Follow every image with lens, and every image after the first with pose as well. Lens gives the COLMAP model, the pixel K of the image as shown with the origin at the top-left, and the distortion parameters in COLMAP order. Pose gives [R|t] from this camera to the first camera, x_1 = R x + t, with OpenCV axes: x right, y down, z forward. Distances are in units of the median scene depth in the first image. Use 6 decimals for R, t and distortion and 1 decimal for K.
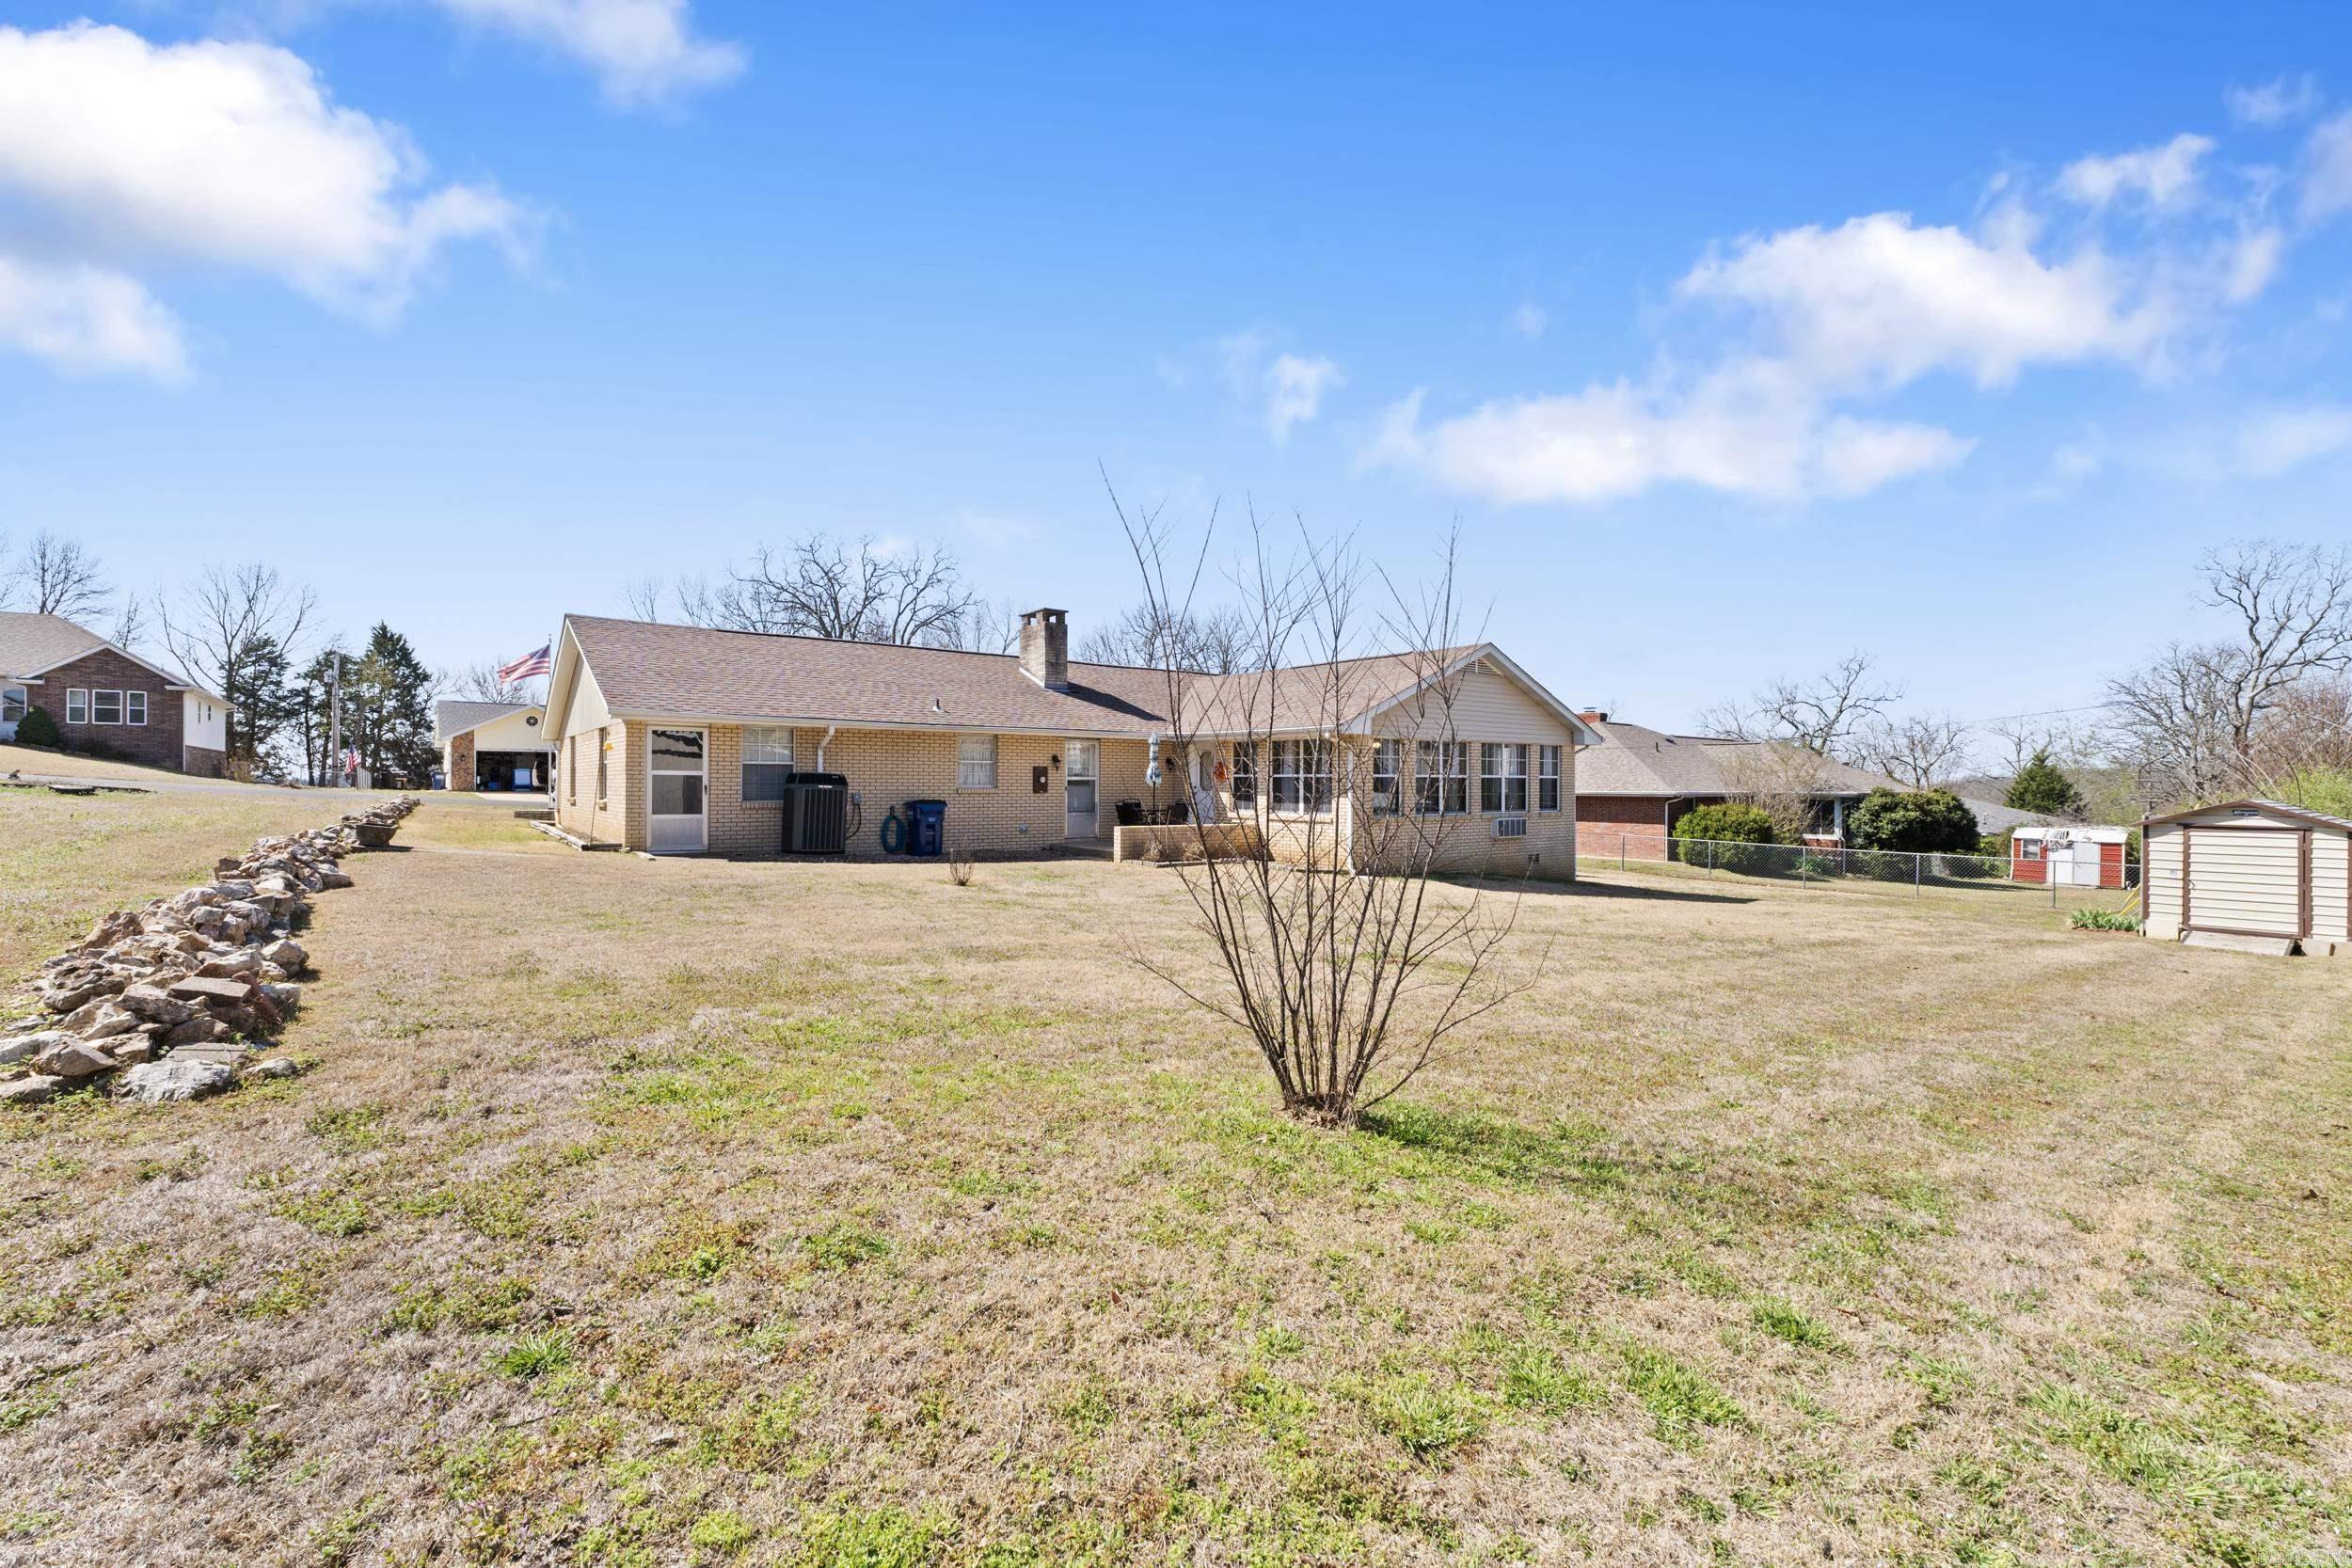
lens RADIAL K [[977.5, 0, 1176.0], [0, 977.5, 784.0], [0, 0, 1]] dist [0.001335, 0.000186]
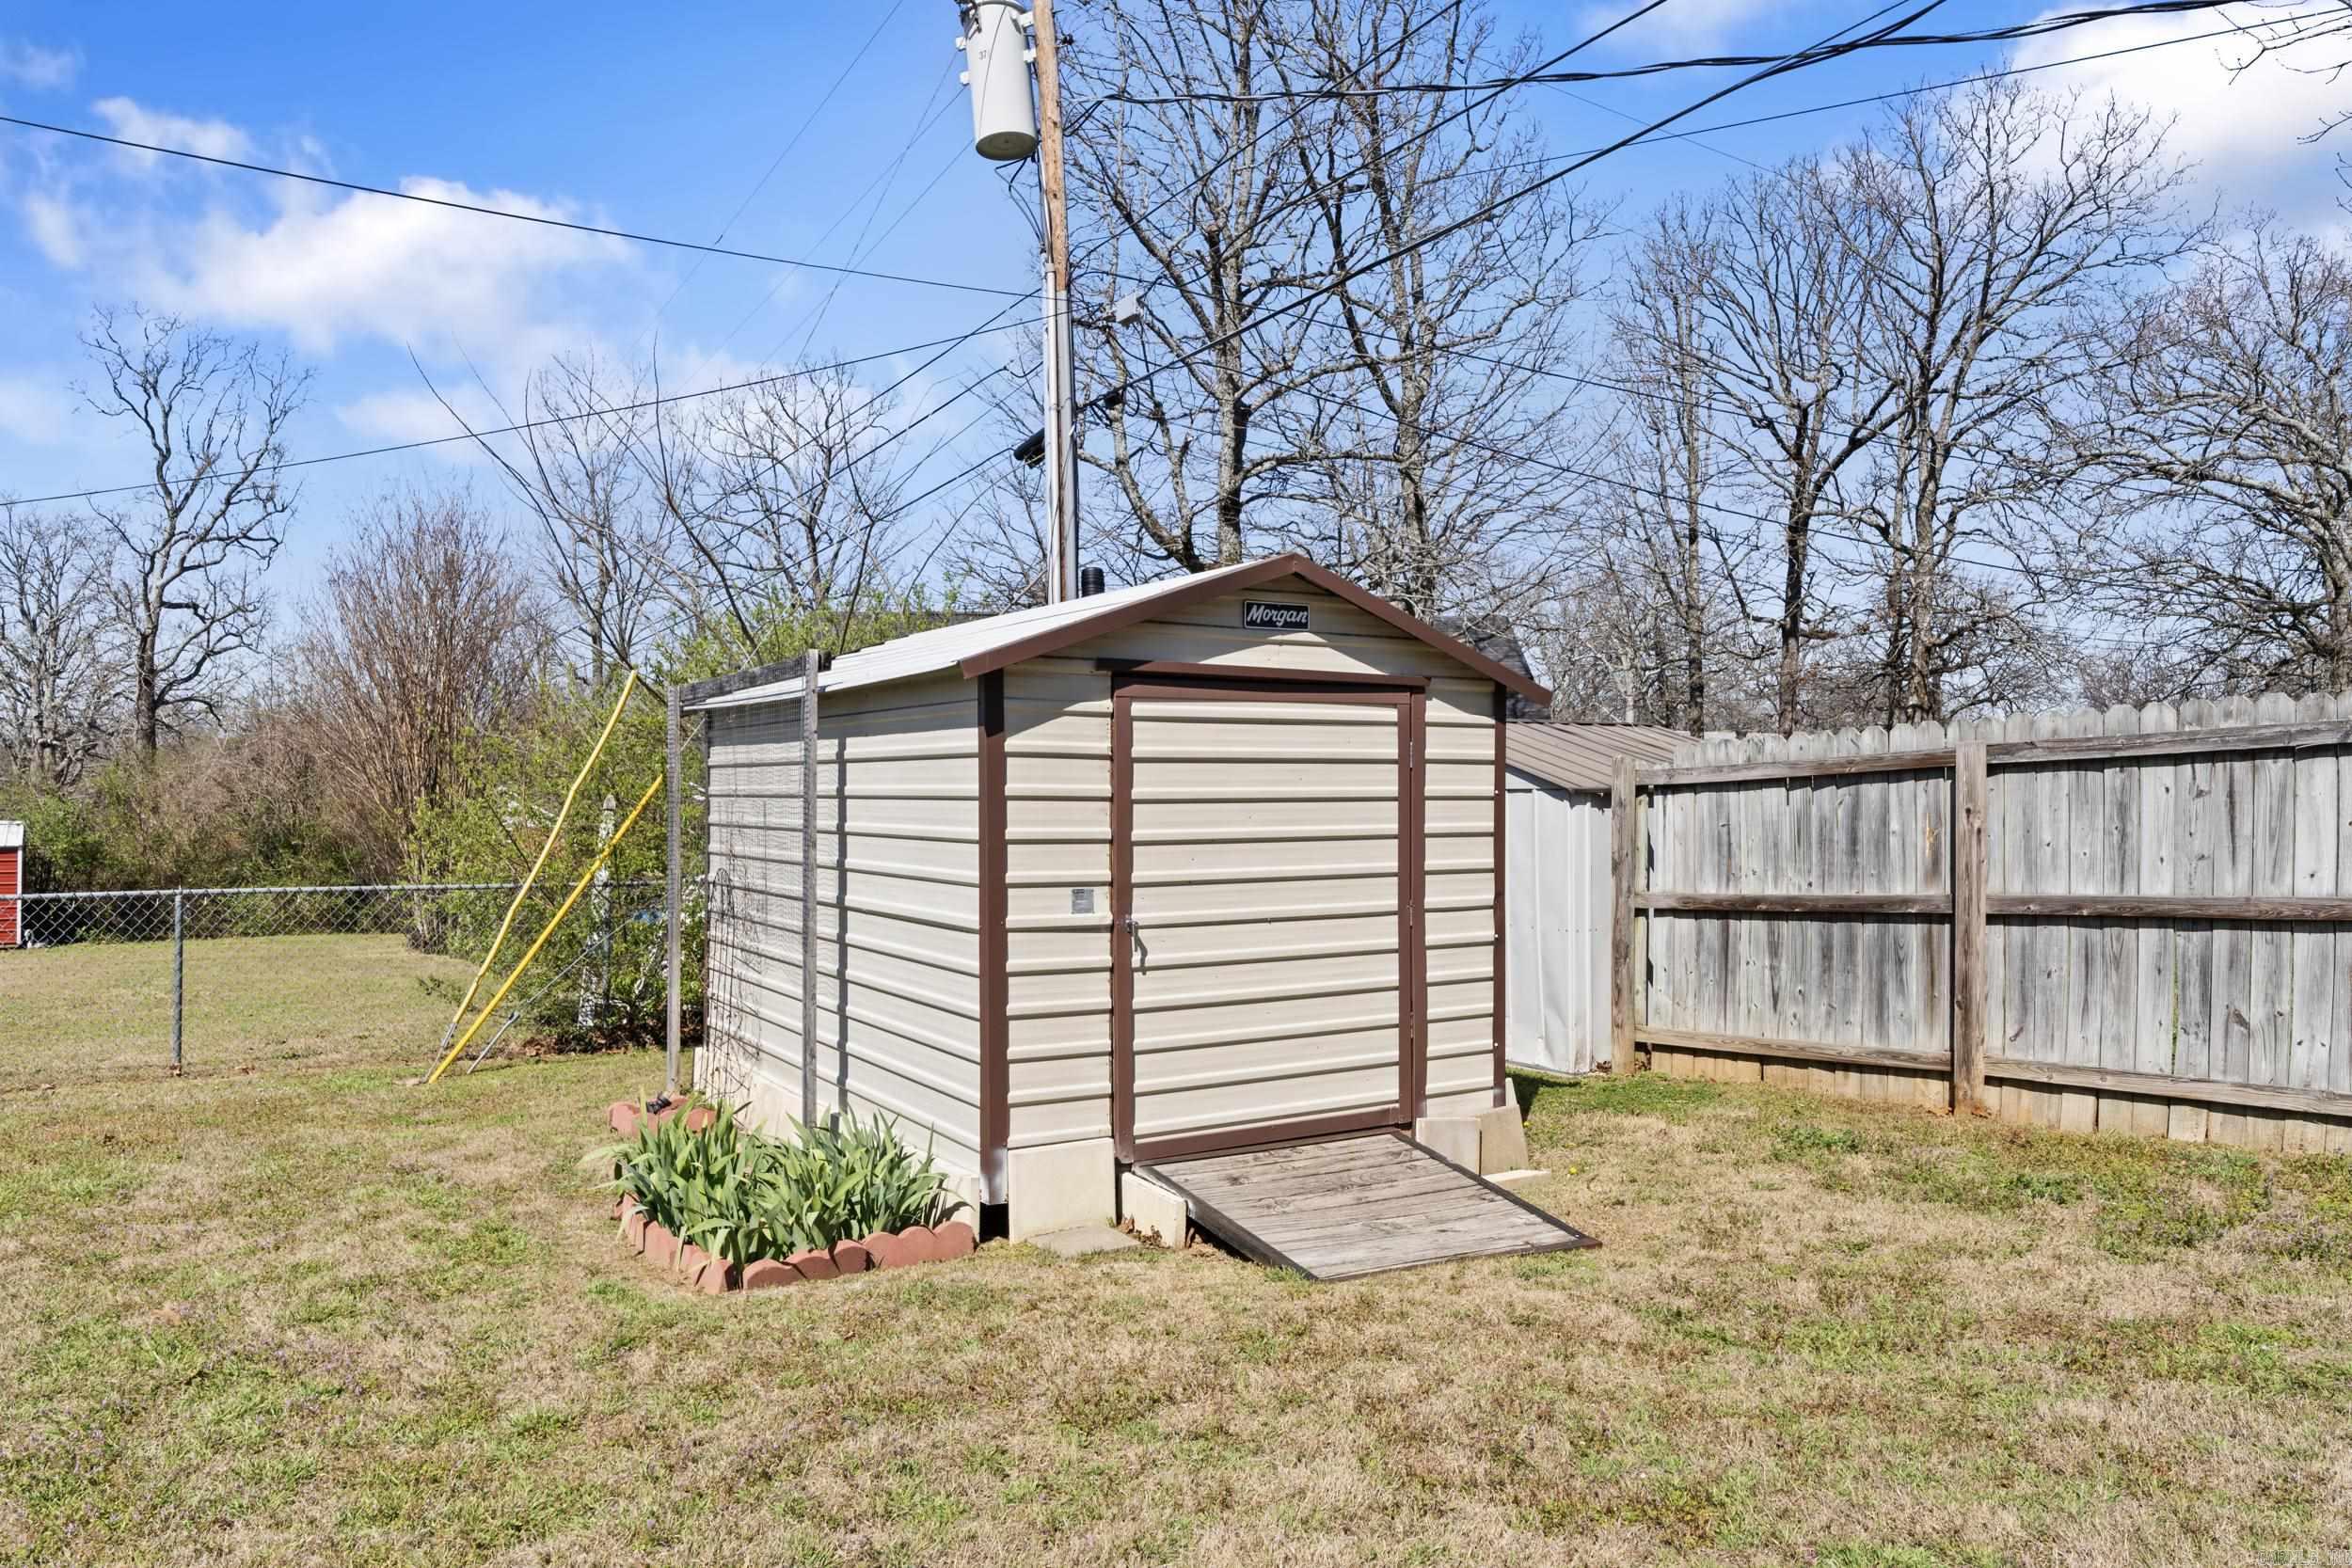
lens RADIAL K [[1585.4, 0, 1176.0], [0, 1585.4, 784.0], [0, 0, 1]] dist [-0.001458, -0.002418]
pose [[0.098830, -0.005569, 0.995089, 0.485869], [-0.002814, 0.999979, 0.005876, 0.045405], [-0.995100, -0.003381, 0.098812, 0.668692]]
